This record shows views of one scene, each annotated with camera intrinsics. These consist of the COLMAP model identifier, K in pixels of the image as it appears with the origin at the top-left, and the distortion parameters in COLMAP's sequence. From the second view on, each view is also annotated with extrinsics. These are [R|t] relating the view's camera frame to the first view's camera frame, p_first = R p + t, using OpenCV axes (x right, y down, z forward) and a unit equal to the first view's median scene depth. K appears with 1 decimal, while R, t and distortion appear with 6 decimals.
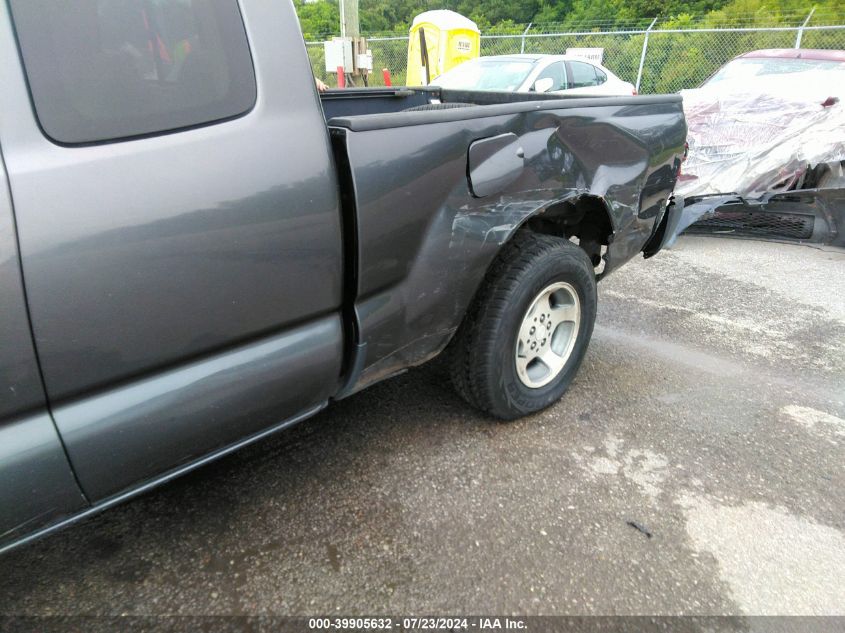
lens RADIAL K [[613.2, 0, 422.5], [0, 613.2, 316.5], [0, 0, 1]] dist [-0.043536, 0.000330]
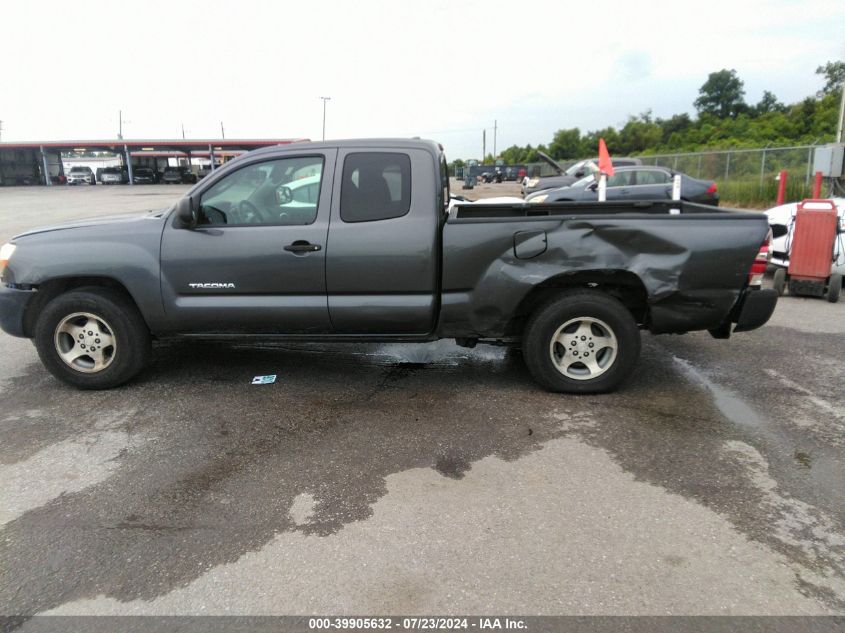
lens RADIAL K [[613.2, 0, 422.5], [0, 613.2, 316.5], [0, 0, 1]] dist [-0.043536, 0.000330]
pose [[0.657198, 0.159764, -0.736591, 1.141934], [-0.263786, 0.964225, -0.026217, 0.106786], [0.706051, 0.211533, 0.675830, -0.470074]]
